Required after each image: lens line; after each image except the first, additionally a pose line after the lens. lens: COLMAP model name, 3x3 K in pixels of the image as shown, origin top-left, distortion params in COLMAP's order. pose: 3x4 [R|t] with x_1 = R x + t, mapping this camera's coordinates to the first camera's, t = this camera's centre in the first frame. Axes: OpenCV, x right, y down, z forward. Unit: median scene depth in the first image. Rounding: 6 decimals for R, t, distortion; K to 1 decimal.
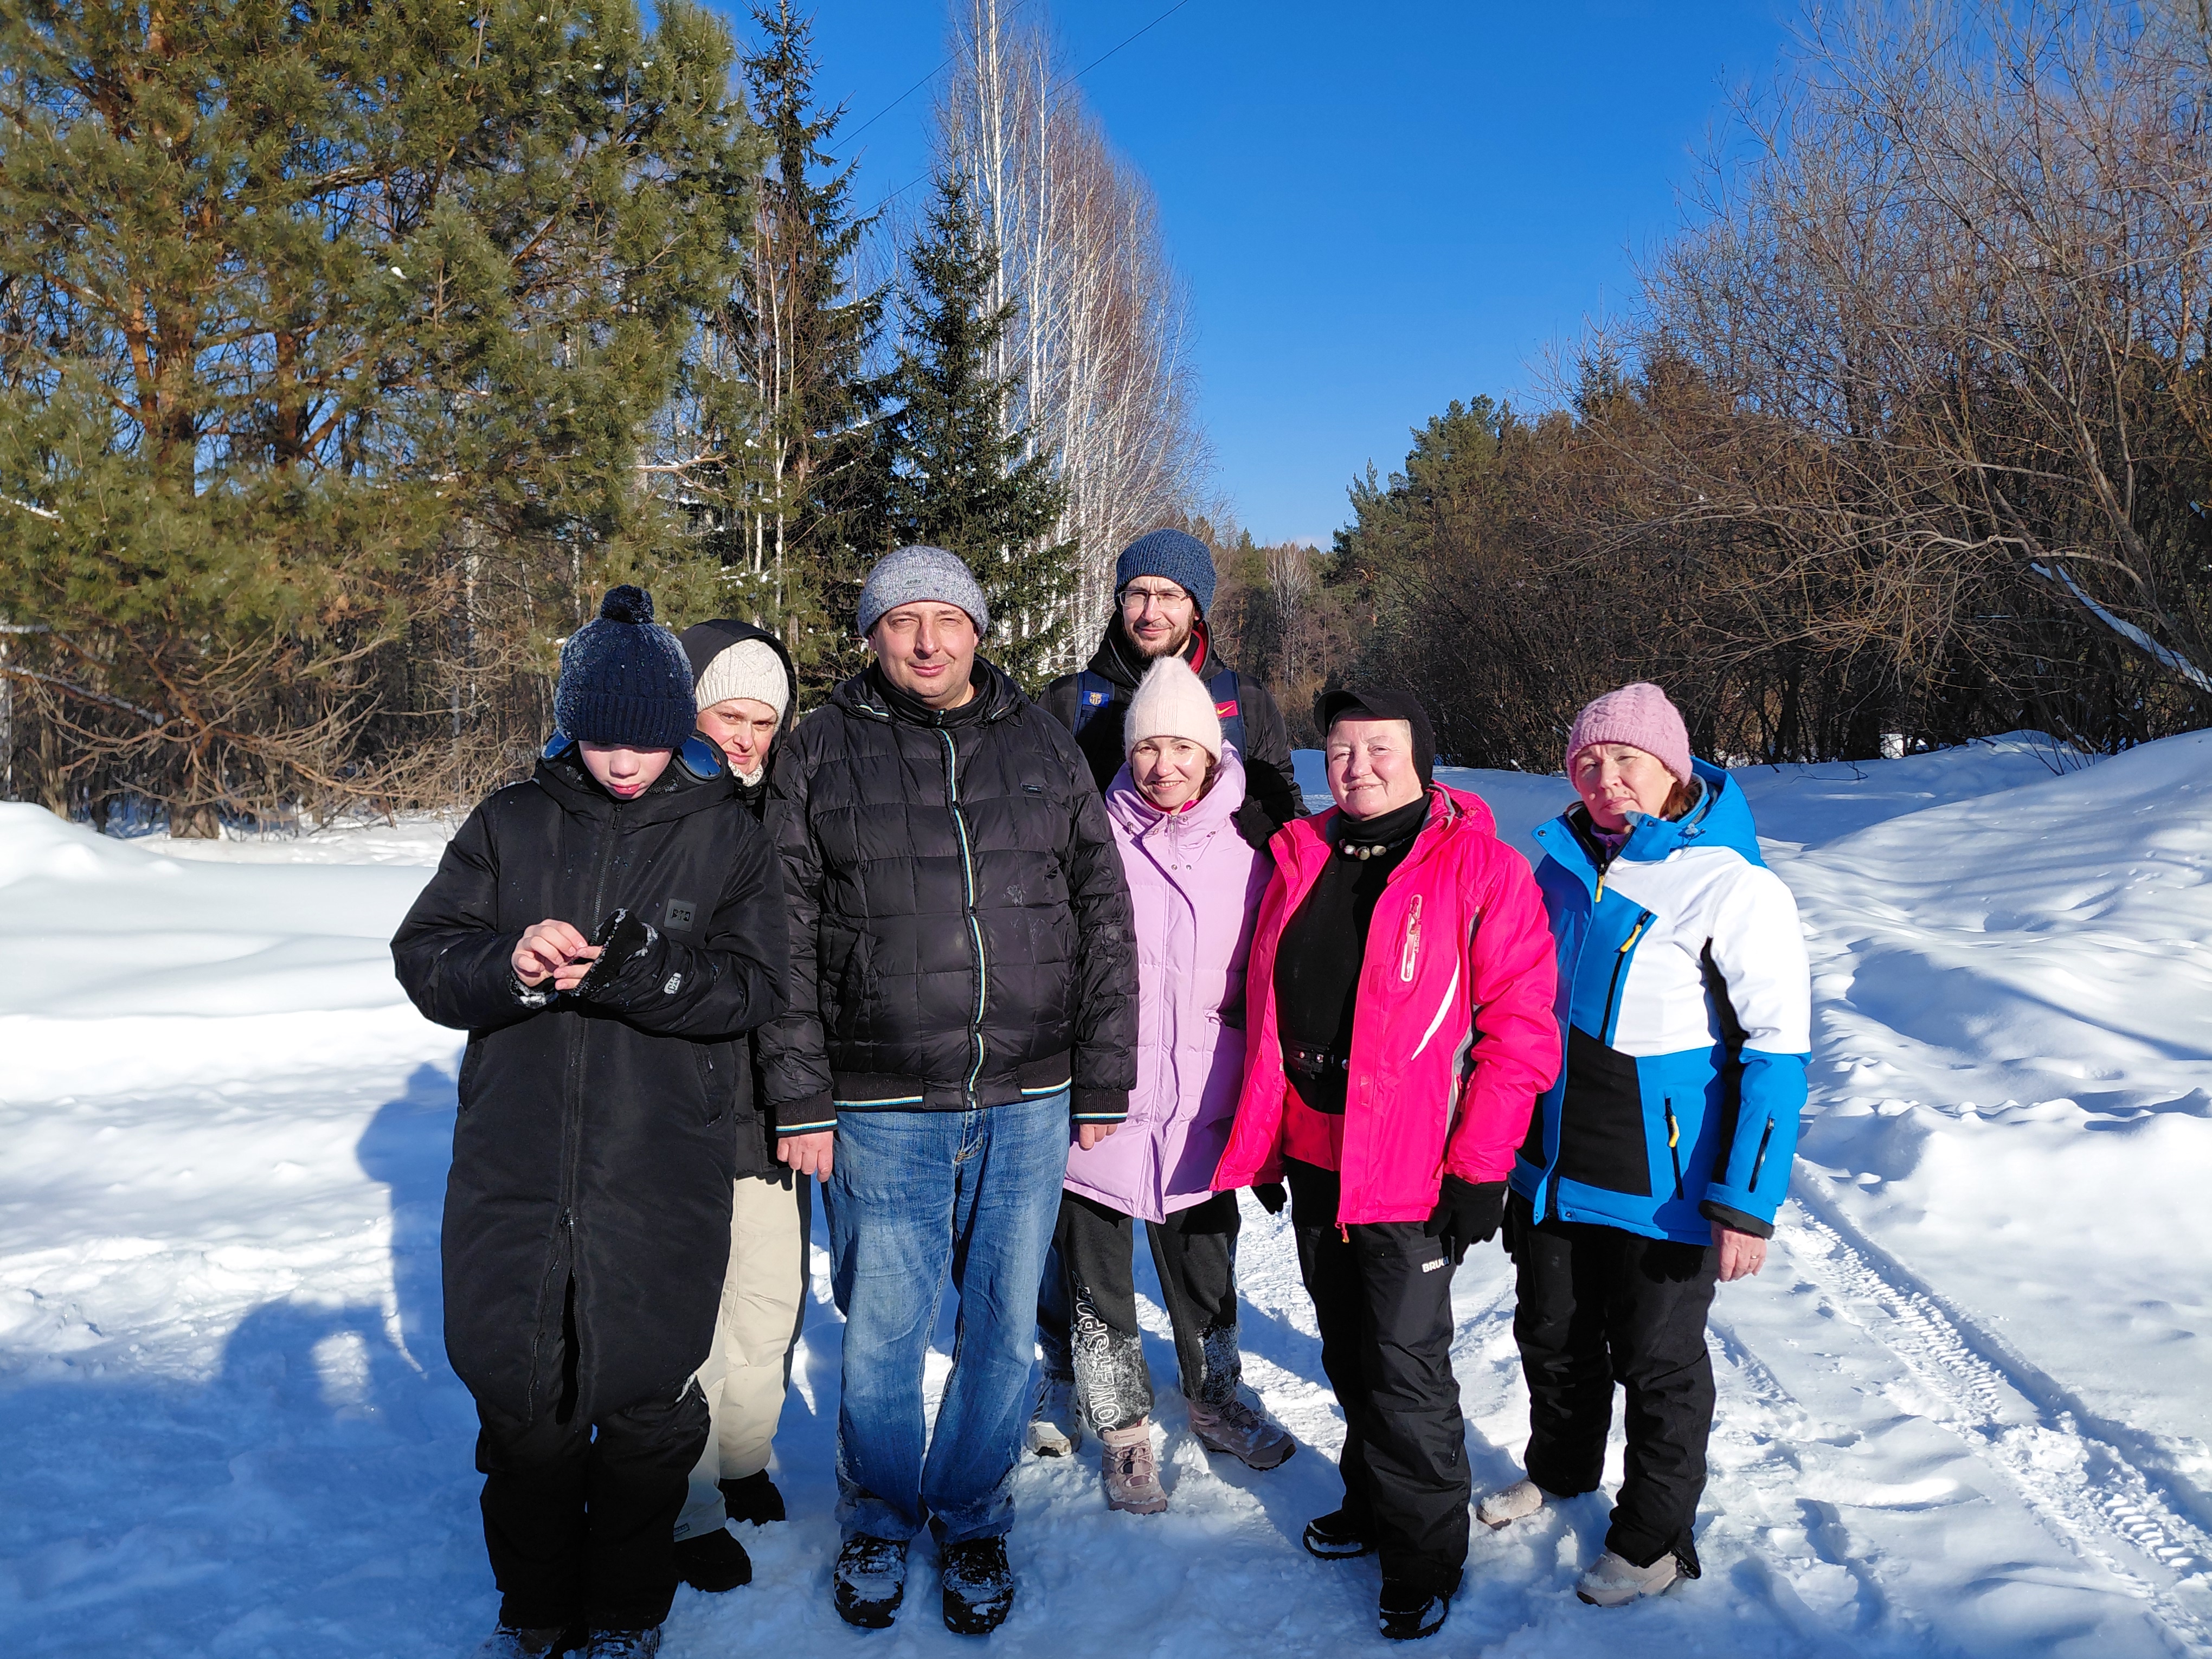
lens RADIAL K [[1620.8, 0, 1104.2], [0, 1620.8, 853.7], [0, 0, 1]] dist [0.054359, -0.126159]
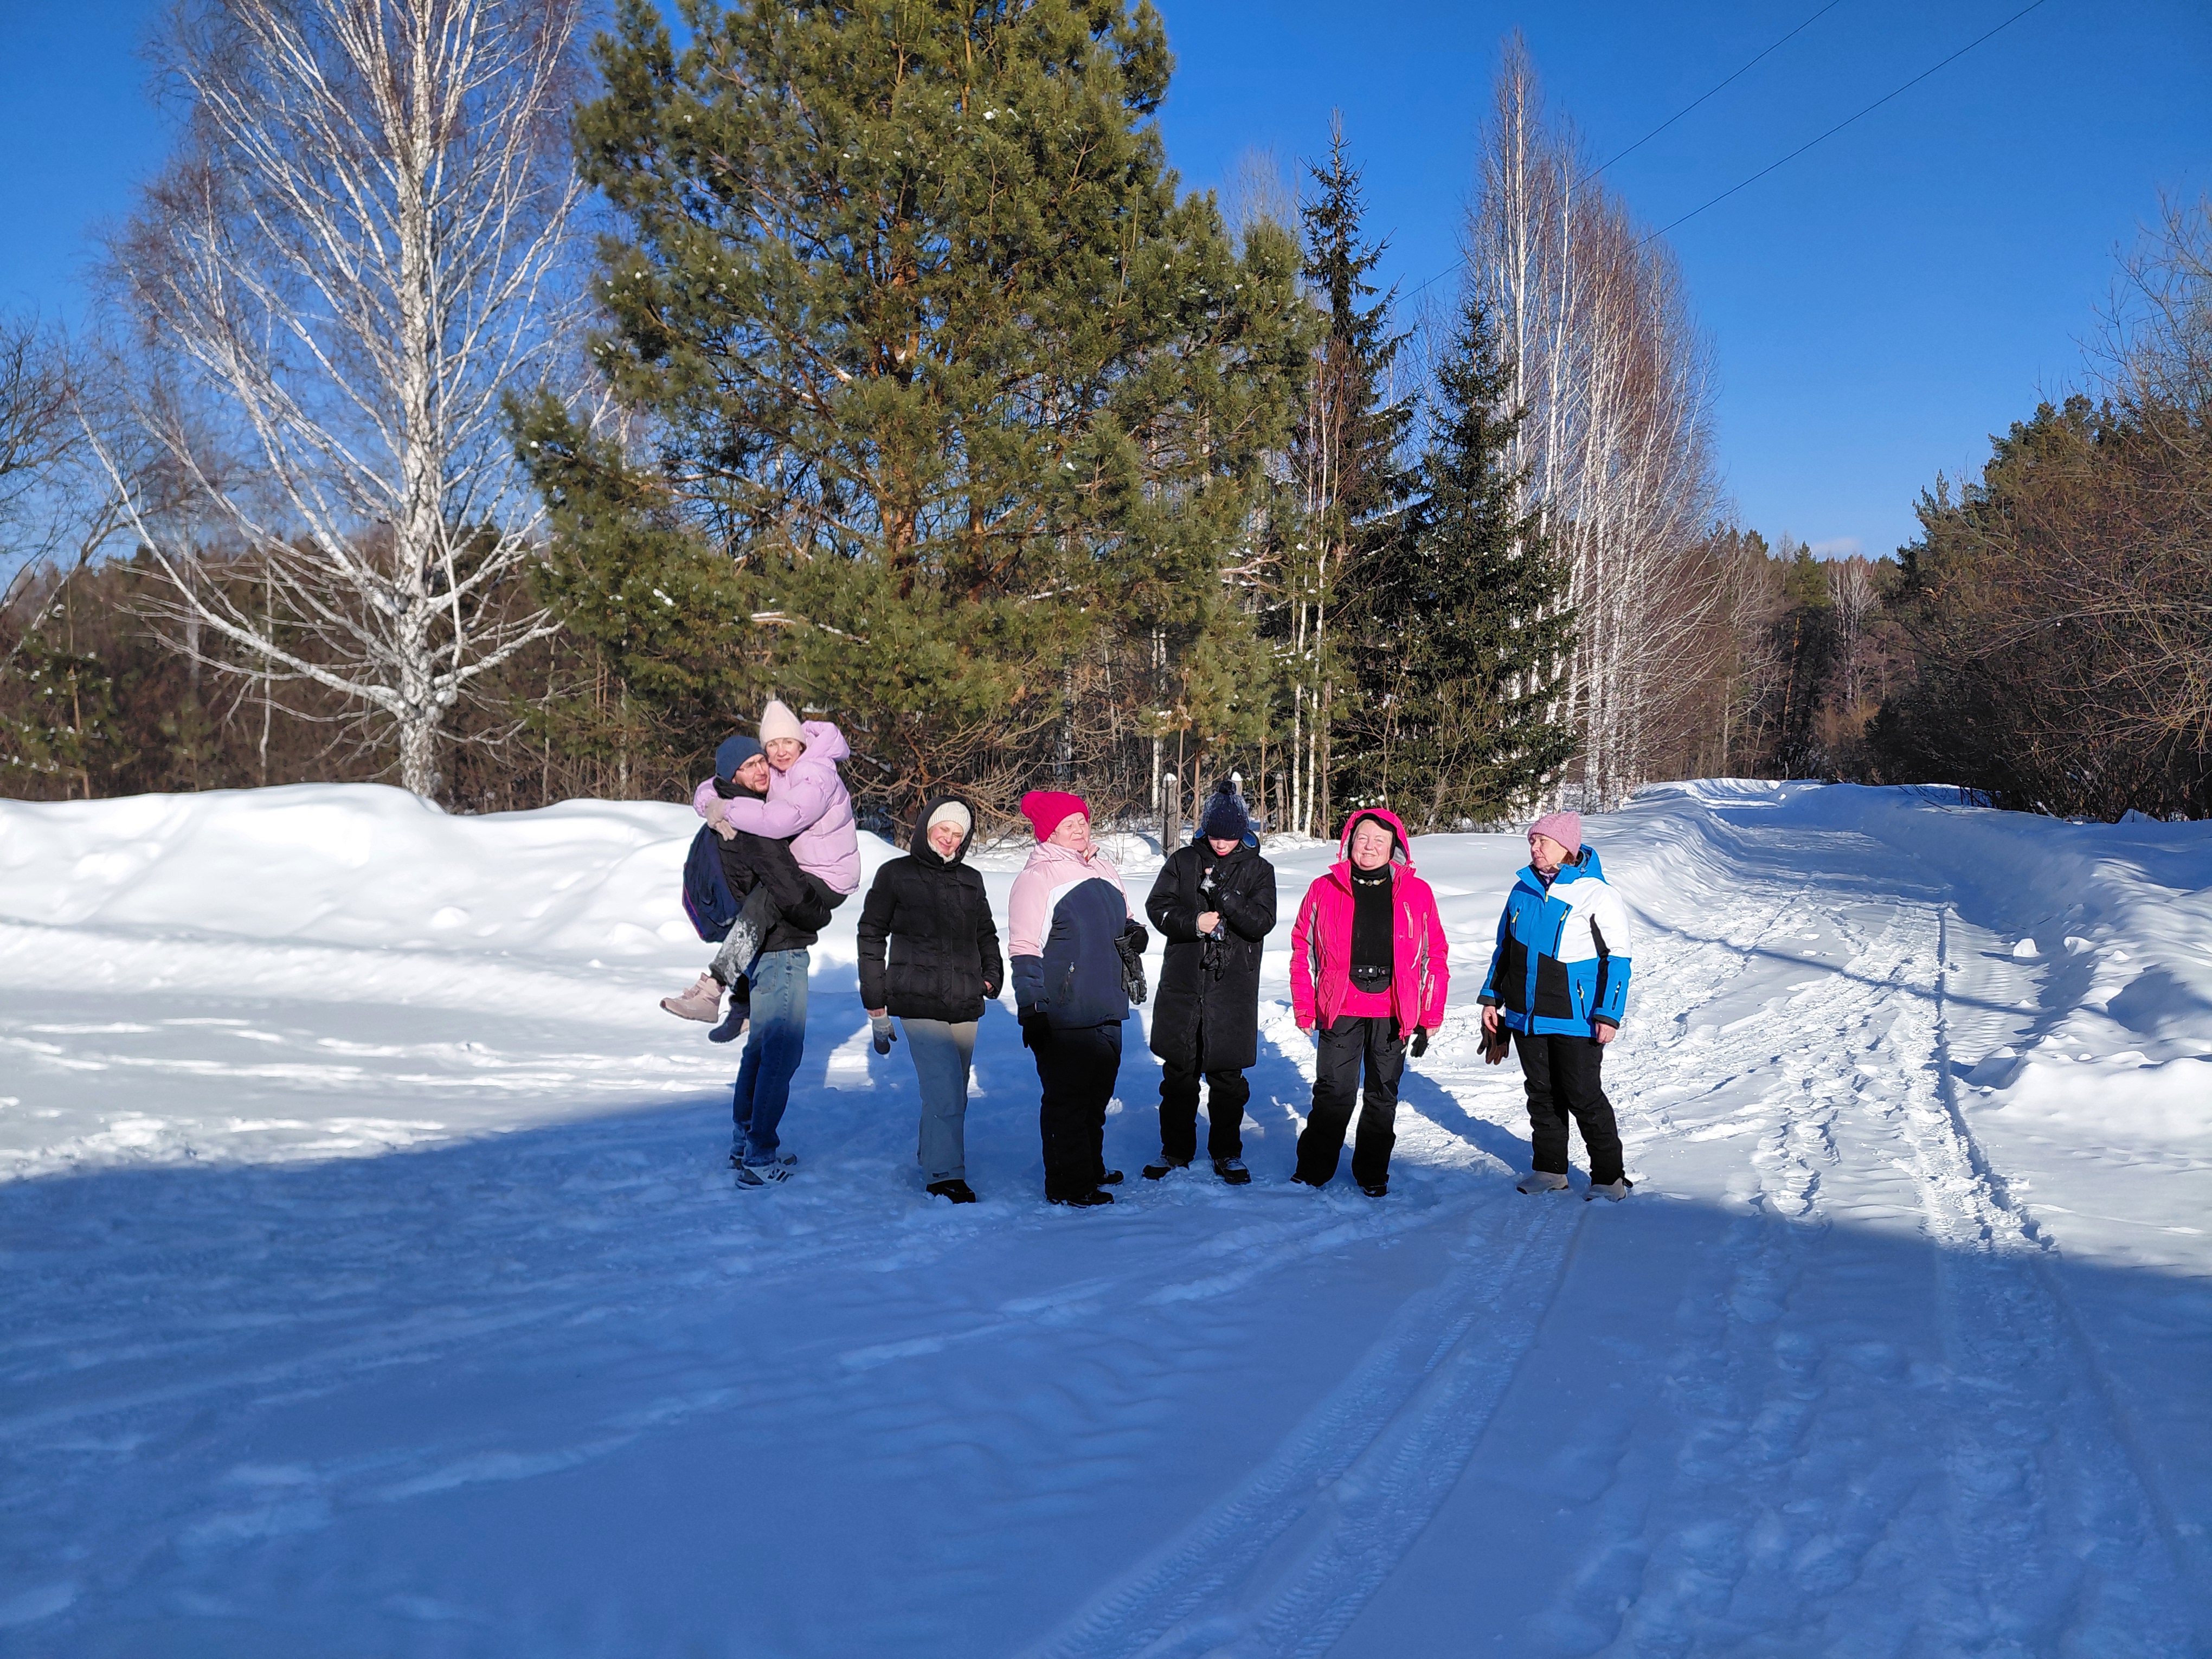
lens RADIAL K [[1632.4, 0, 1105.3], [0, 1632.4, 876.5], [0, 0, 1]] dist [0.062275, -0.141000]
pose [[0.950435, 0.030286, -0.309445, 0.030107], [-0.030314, 0.999529, 0.004719, -0.000262], [0.309443, 0.004895, 0.950906, -0.197208]]
